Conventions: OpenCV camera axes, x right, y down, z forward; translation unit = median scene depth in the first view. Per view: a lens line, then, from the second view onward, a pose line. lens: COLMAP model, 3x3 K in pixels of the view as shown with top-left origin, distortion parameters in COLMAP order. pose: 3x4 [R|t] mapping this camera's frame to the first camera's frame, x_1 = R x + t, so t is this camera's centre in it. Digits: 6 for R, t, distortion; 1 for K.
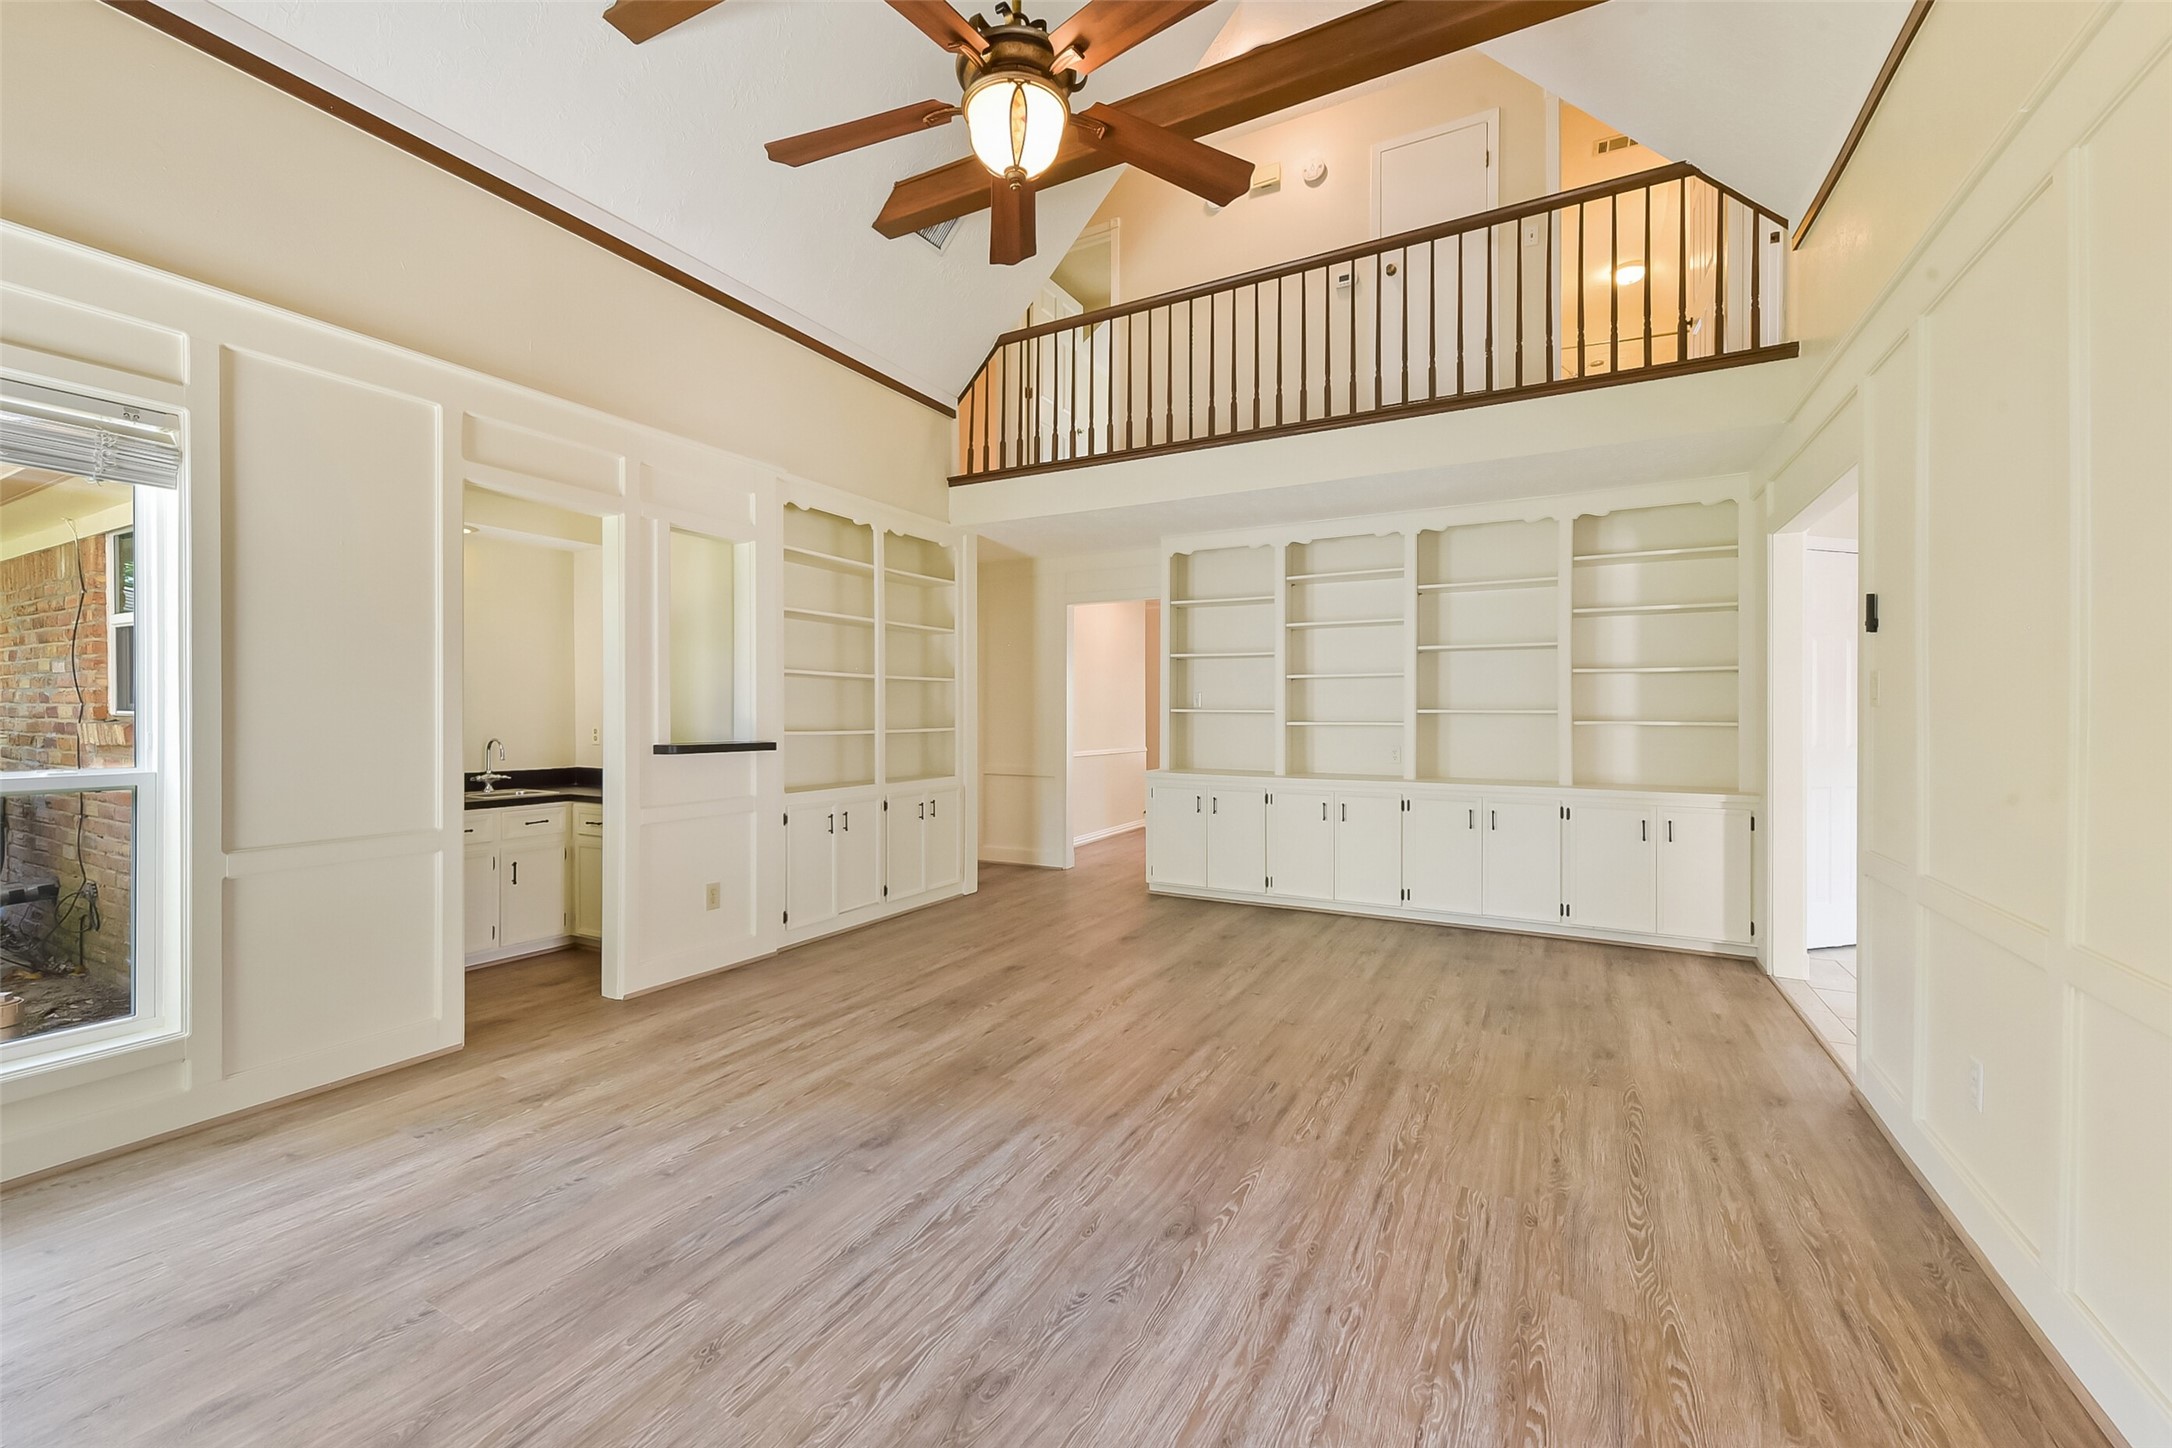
lens RADIAL K [[871.1, 0, 1068.4], [0, 871.1, 709.6], [0, 0, 1]] dist [0.010971, -0.003273]
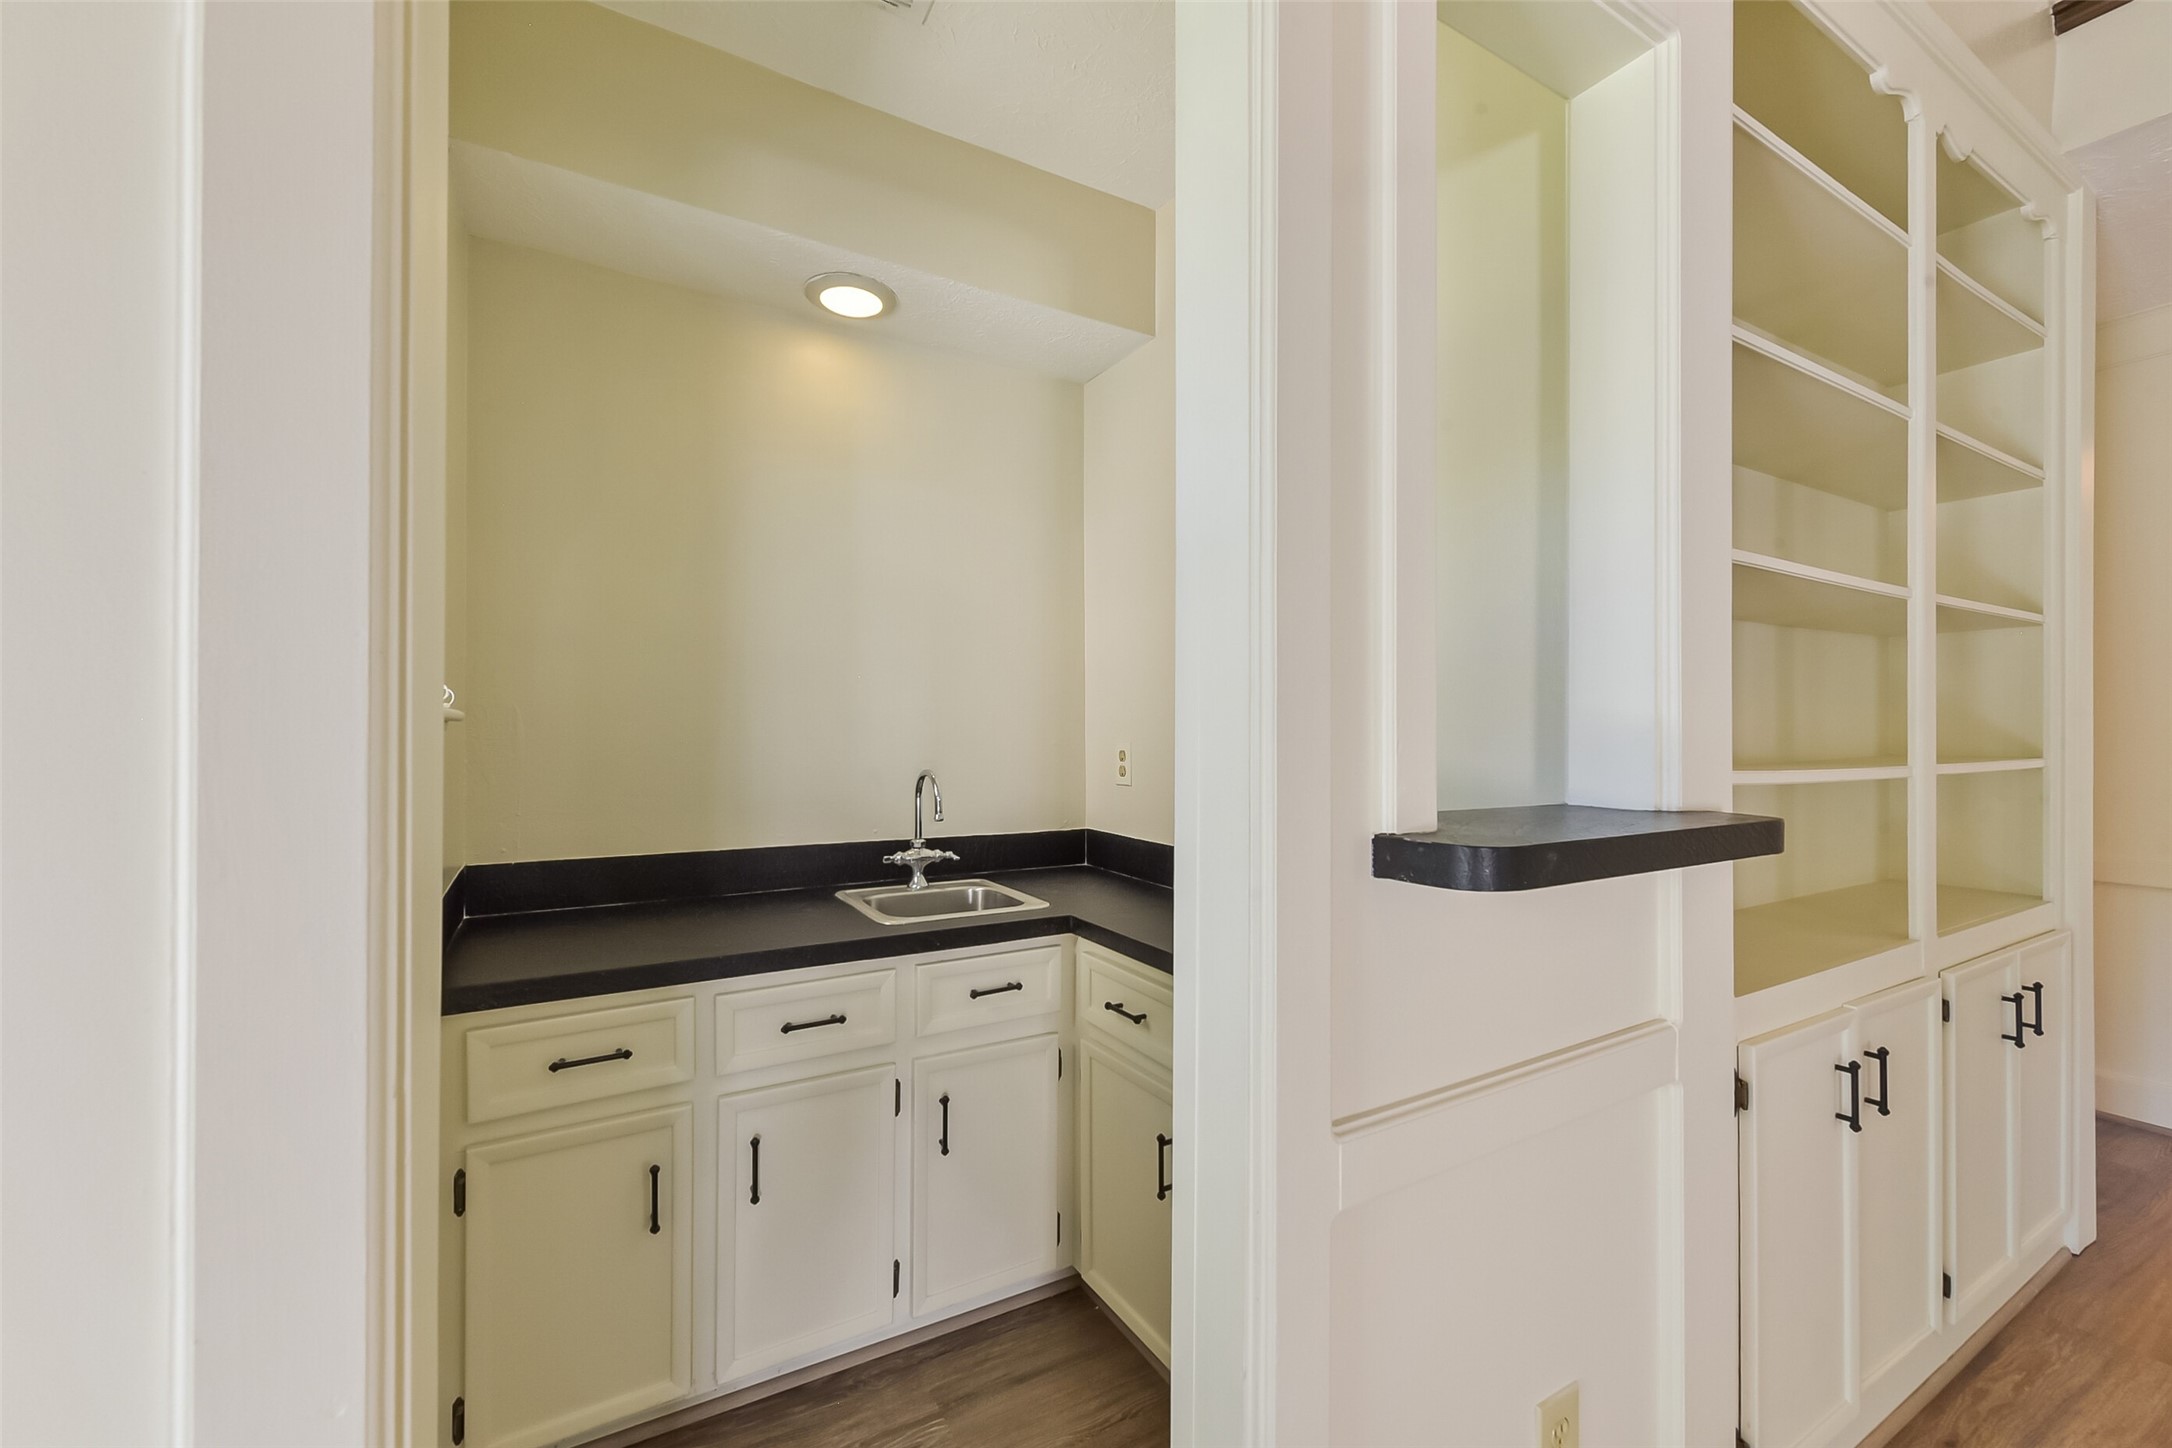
lens RADIAL K [[871.1, 0, 1080.4], [0, 871.1, 732.4], [0, 0, 1]] dist [0.010971, -0.003273]
pose [[0.859632, 0.004467, -0.510894, -0.477370], [-0.002548, 0.999987, 0.004456, 0.015876], [0.510907, -0.002528, 0.859632, 0.867336]]
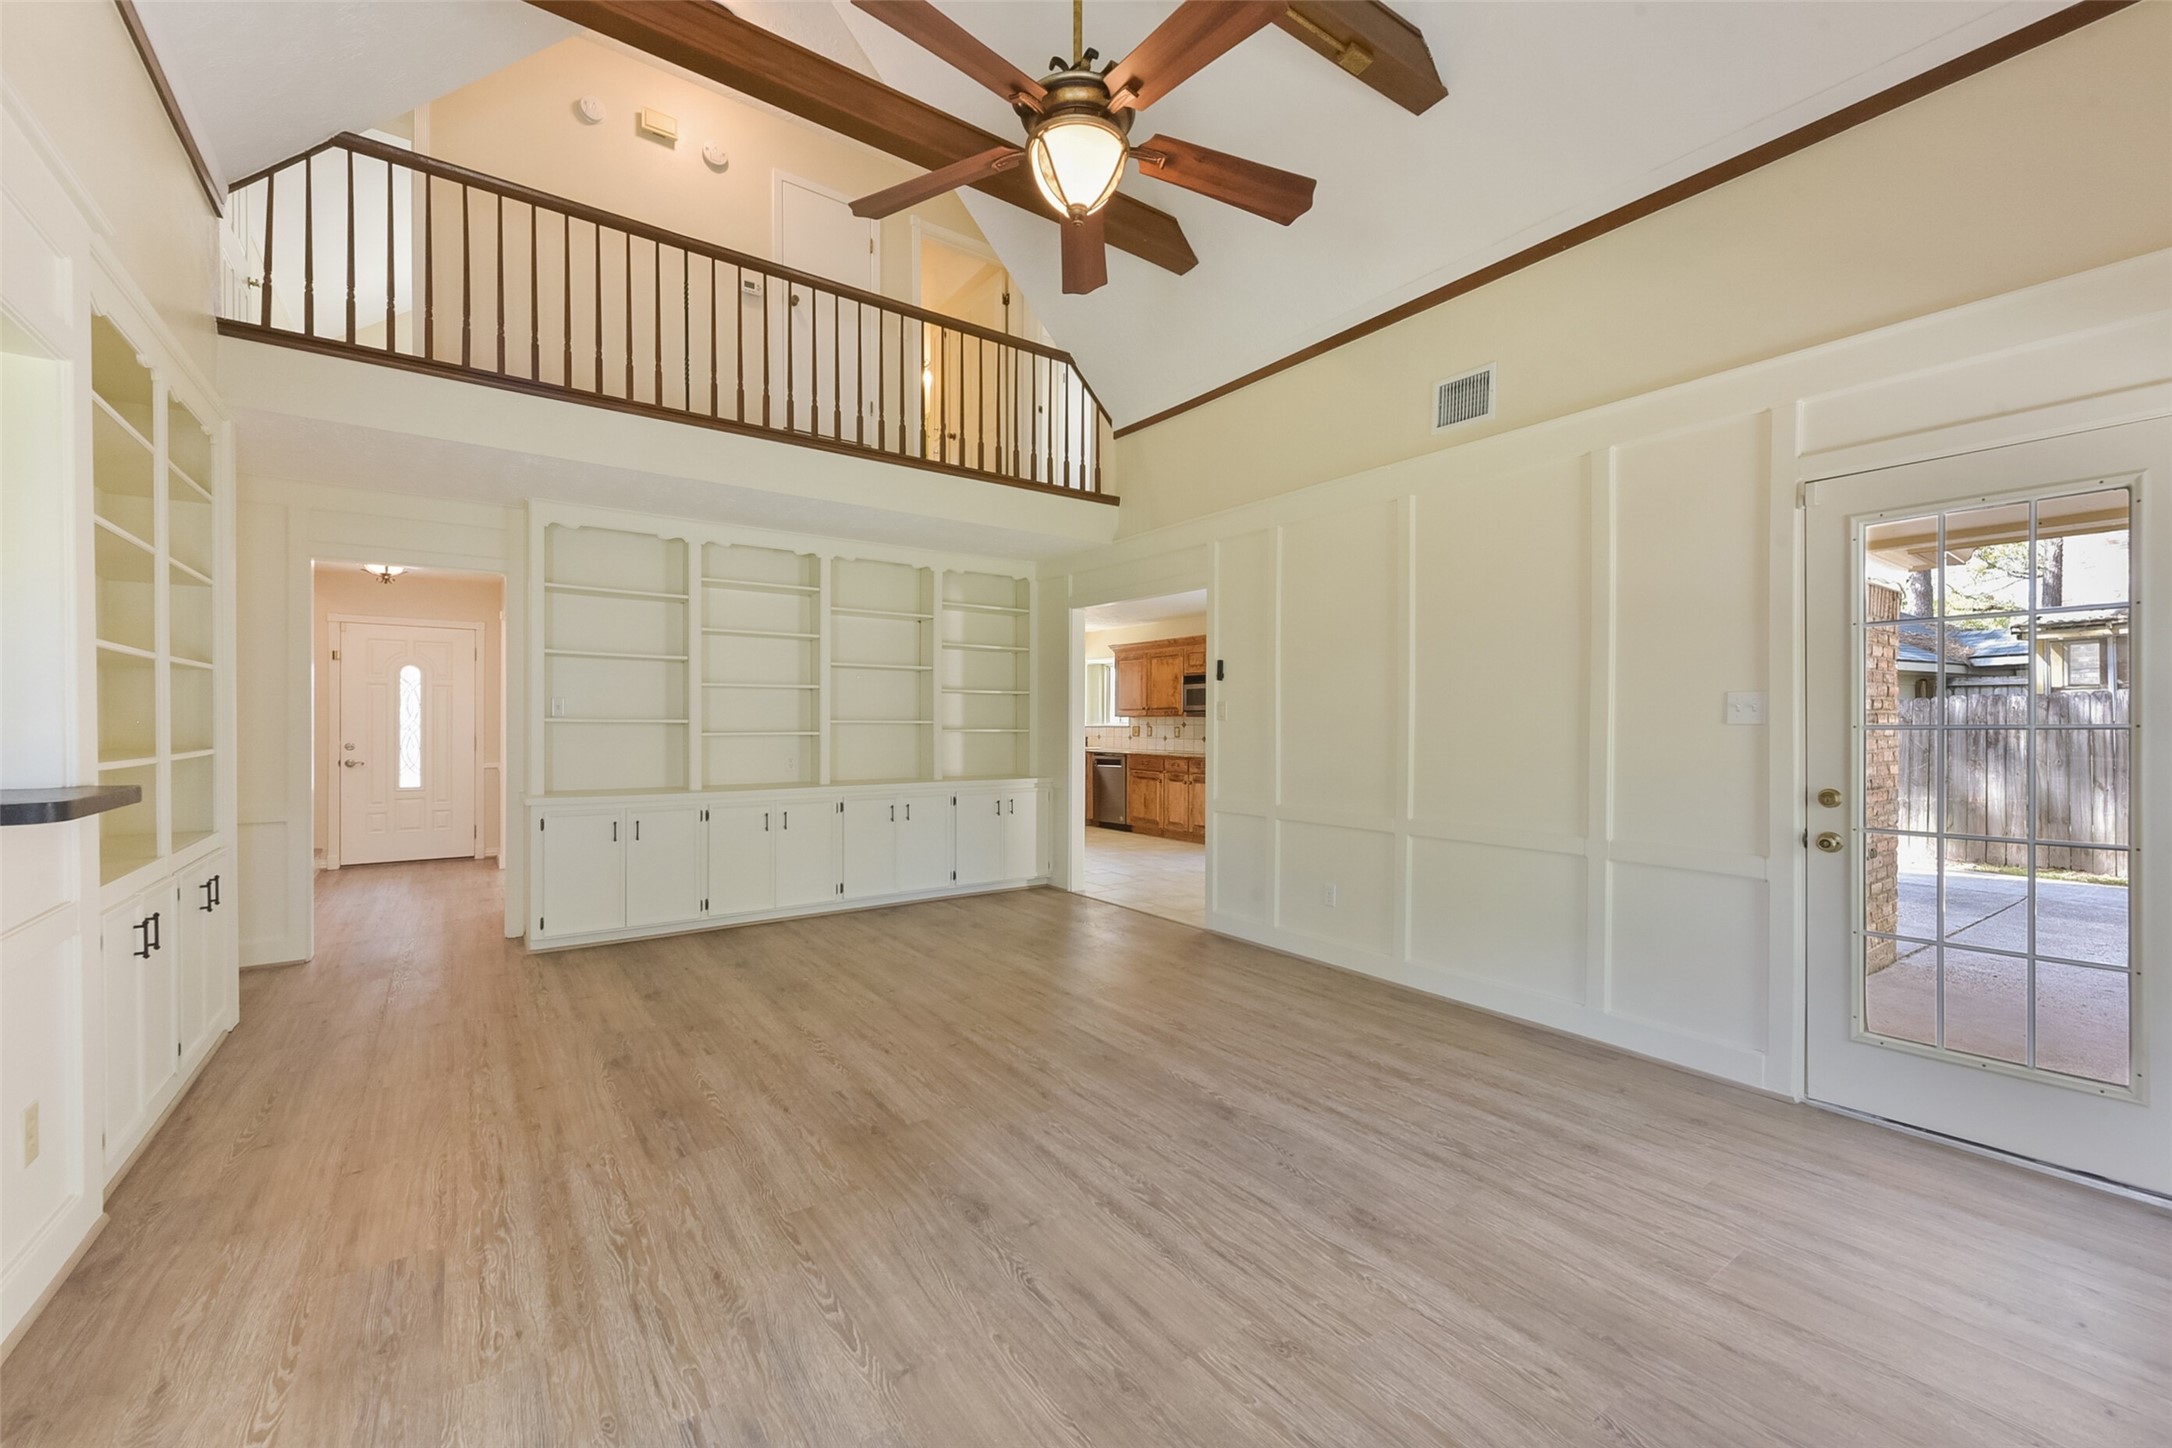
lens RADIAL K [[871.1, 0, 1089.5], [0, 871.1, 721.5], [0, 0, 1]] dist [0.010971, -0.003273]
pose [[0.422794, 0.000326, 0.906226, -0.704900], [-0.003465, 0.999993, 0.001257, -0.000983], [-0.906219, -0.003671, 0.422792, 0.380165]]
